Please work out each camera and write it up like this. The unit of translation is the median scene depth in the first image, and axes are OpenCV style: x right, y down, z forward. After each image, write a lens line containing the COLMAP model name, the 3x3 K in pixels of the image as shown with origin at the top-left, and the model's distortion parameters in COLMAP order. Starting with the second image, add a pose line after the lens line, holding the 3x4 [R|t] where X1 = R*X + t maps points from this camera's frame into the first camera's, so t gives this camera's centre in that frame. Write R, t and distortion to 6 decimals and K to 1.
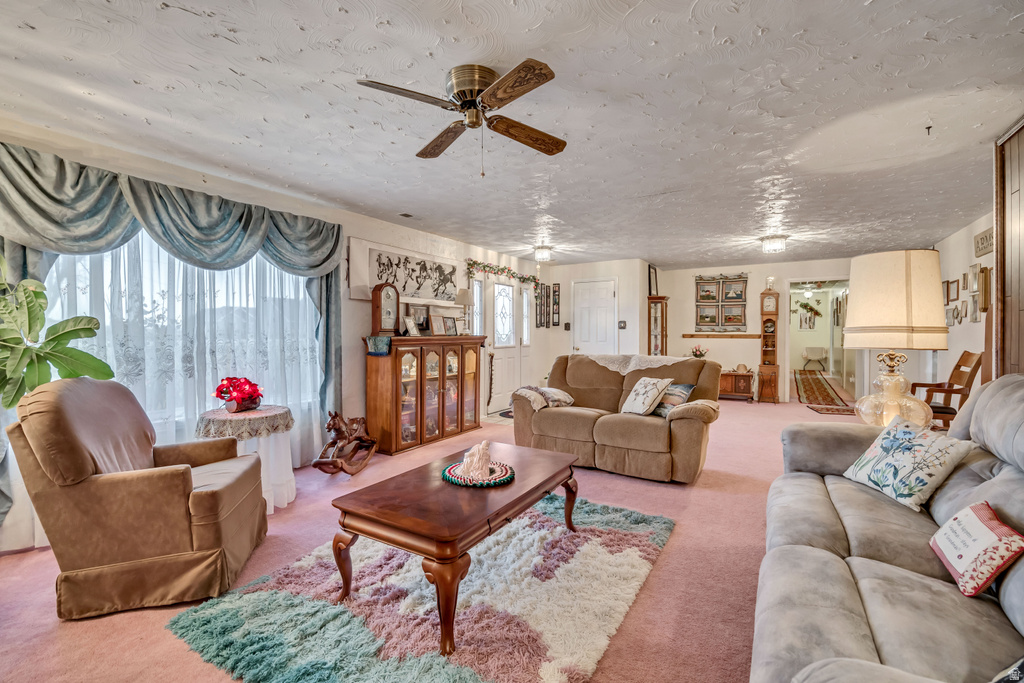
lens RADIAL K [[457.4, 0, 513.9], [0, 457.4, 341.0], [0, 0, 1]] dist [-0.011314, -0.000629]
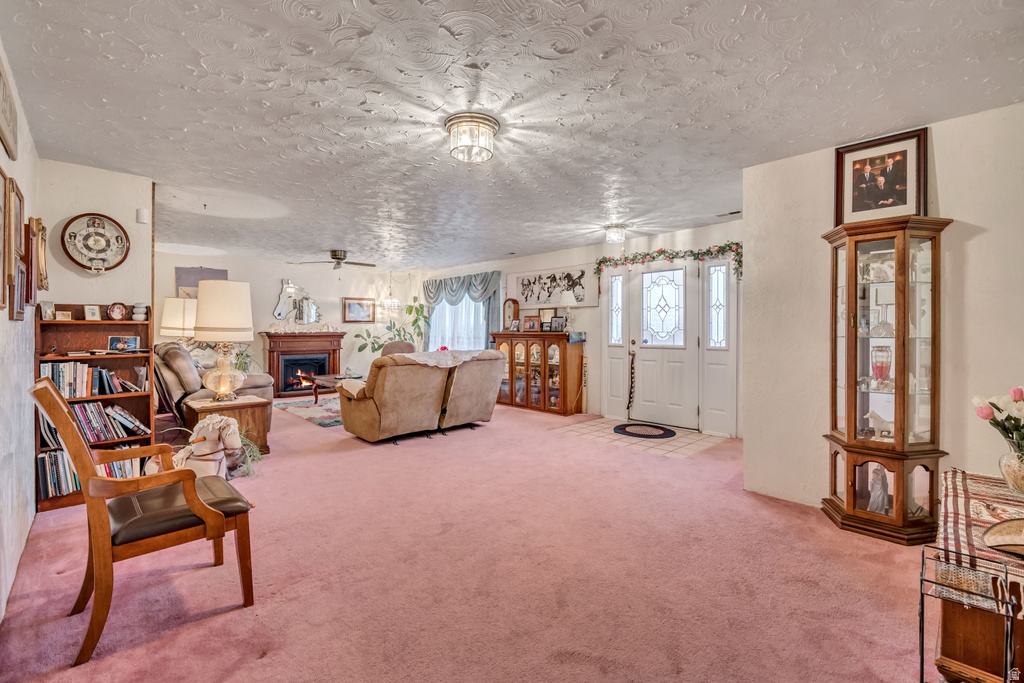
lens RADIAL K [[457.4, 0, 510.1], [0, 457.4, 334.7], [0, 0, 1]] dist [-0.011314, -0.000629]
pose [[-0.278615, 0.010029, -0.960351, 1.137806], [-0.017120, 0.999735, 0.015407, -0.022468], [0.960250, 0.020734, -0.278369, 1.307956]]
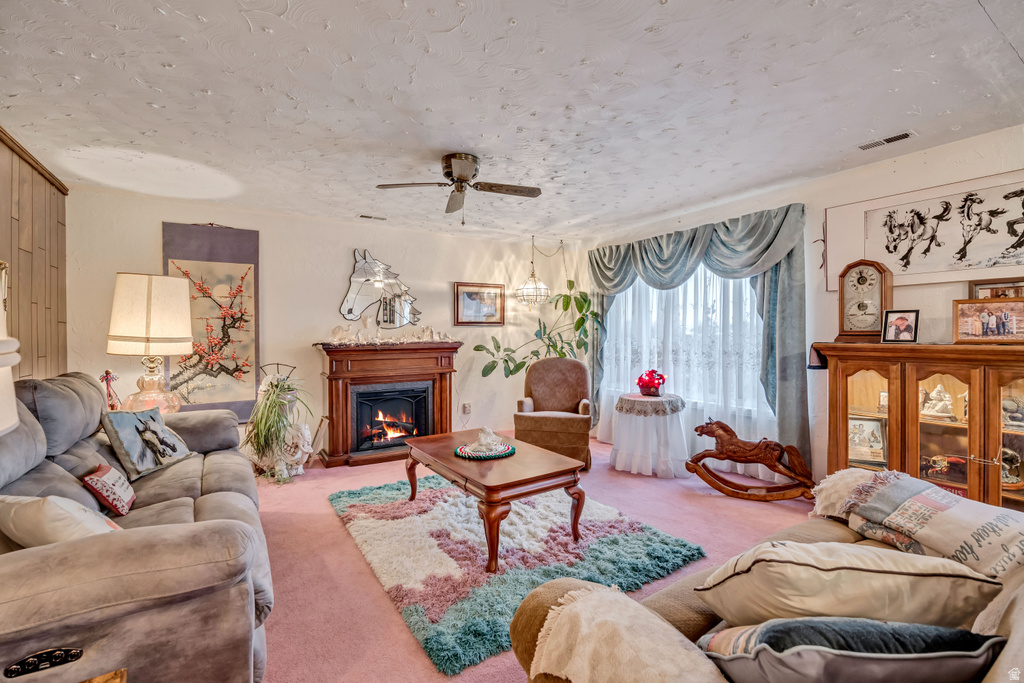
lens RADIAL K [[457.4, 0, 511.3], [0, 457.4, 337.7], [0, 0, 1]] dist [-0.011314, -0.000629]
pose [[-0.450081, 0.008184, -0.892950, 0.474076], [-0.011055, 0.999830, 0.014736, -0.019064], [0.892919, 0.016505, -0.449914, 0.764737]]
